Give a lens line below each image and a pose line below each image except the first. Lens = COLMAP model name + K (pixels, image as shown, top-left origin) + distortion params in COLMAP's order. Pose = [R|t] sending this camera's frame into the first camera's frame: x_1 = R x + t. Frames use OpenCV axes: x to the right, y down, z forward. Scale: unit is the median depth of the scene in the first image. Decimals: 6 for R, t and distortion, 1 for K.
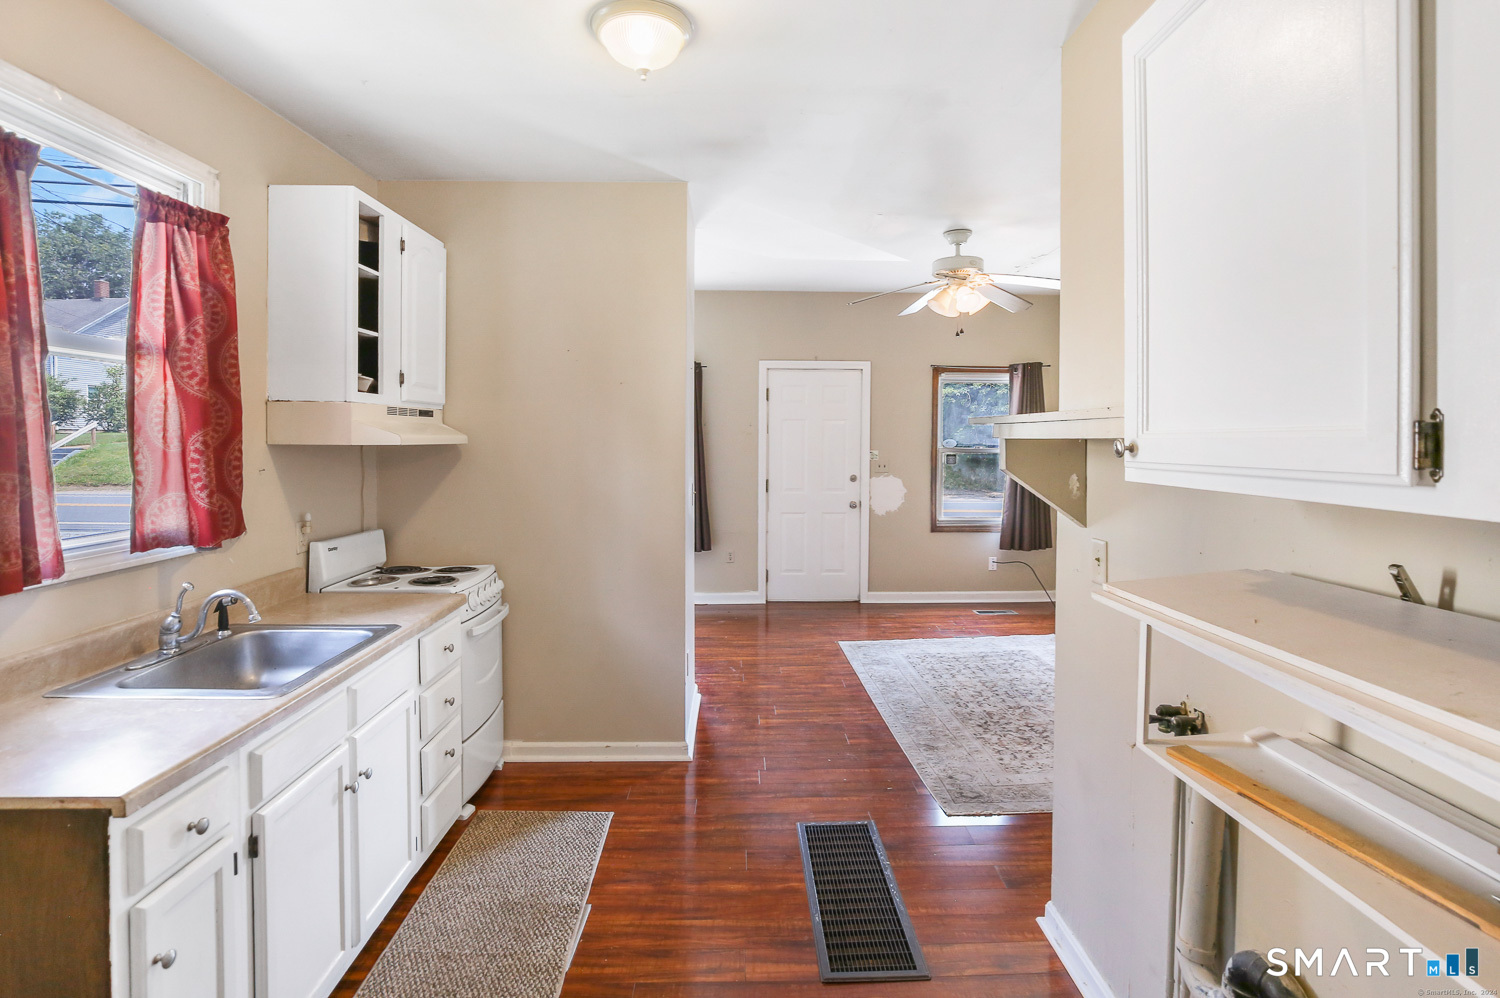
lens RADIAL K [[722.4, 0, 758.7], [0, 722.4, 438.2], [0, 0, 1]] dist [-0.012069, 0.000700]
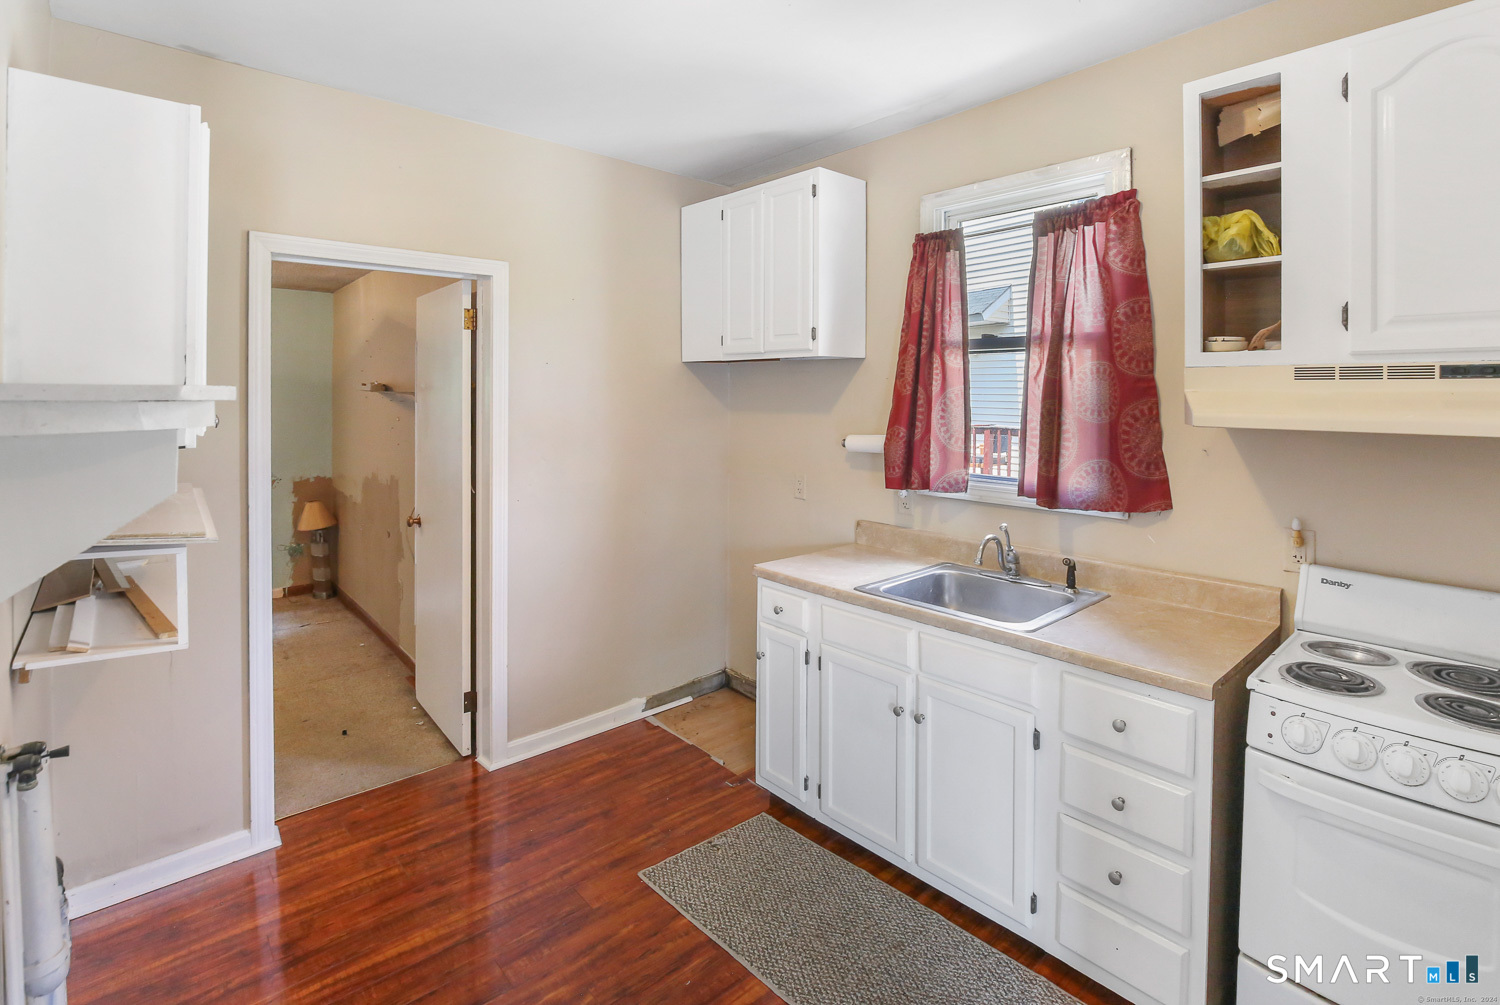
lens RADIAL K [[730.2, 0, 768.0], [0, 730.2, 396.6], [0, 0, 1]] dist [-0.019131, 0.000653]
pose [[-0.760700, 0.003236, -0.649096, 0.192127], [-0.002726, 0.999963, 0.008181, -0.017639], [0.649098, 0.007993, -0.760663, 0.931700]]
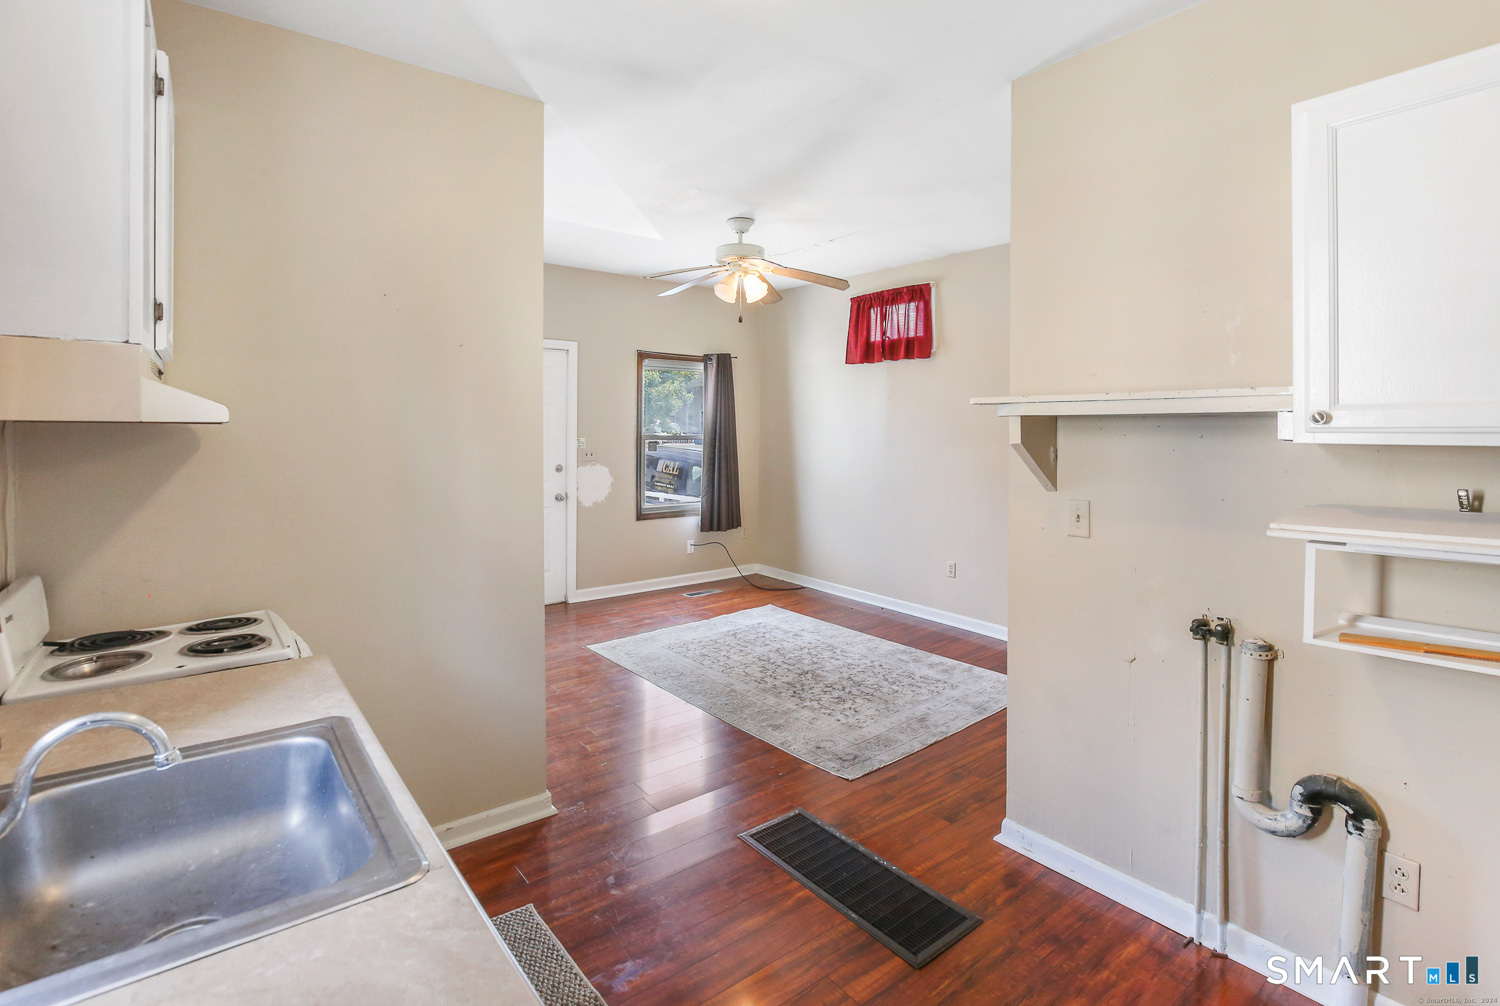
lens RADIAL K [[725.3, 0, 764.0], [0, 725.3, 432.3], [0, 0, 1]] dist [-0.021076, 0.001852]
pose [[0.800980, -0.005477, 0.598667, -0.367822], [0.003585, 0.999984, 0.004352, 0.011033], [-0.598681, -0.001340, 0.800986, 0.190203]]
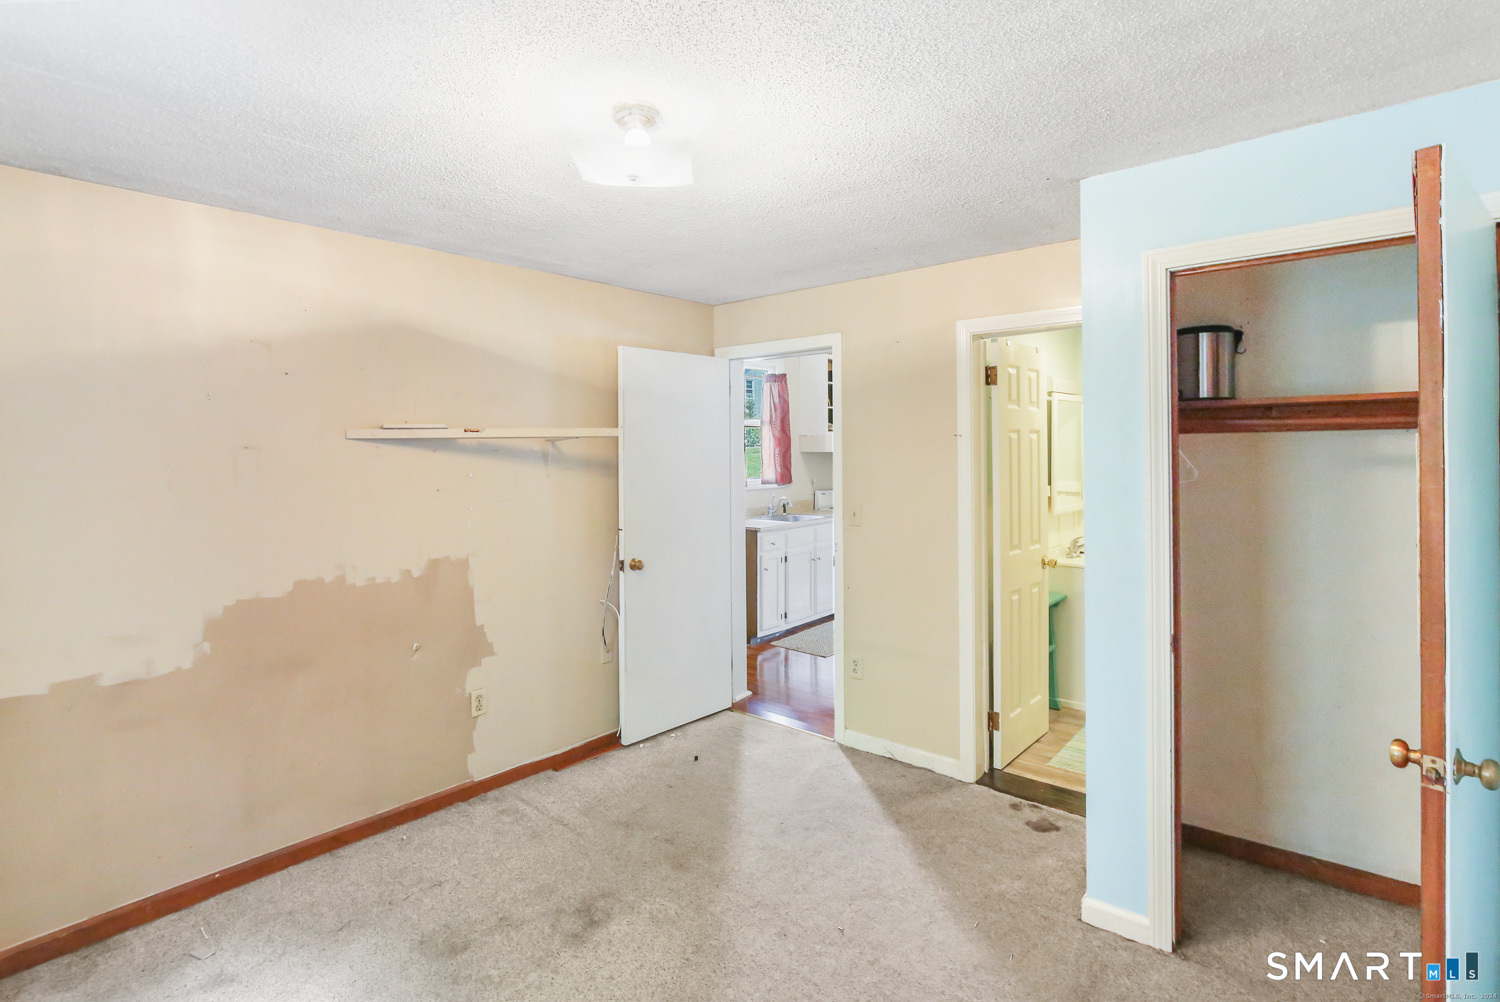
lens RADIAL K [[725.3, 0, 764.0], [0, 725.3, 430.3], [0, 0, 1]] dist [-0.021076, 0.001852]
pose [[0.752166, -0.021366, -0.658627, 0.709491], [0.001253, 0.999519, -0.030994, 0.007735], [0.658973, 0.022487, 0.751831, -0.801022]]
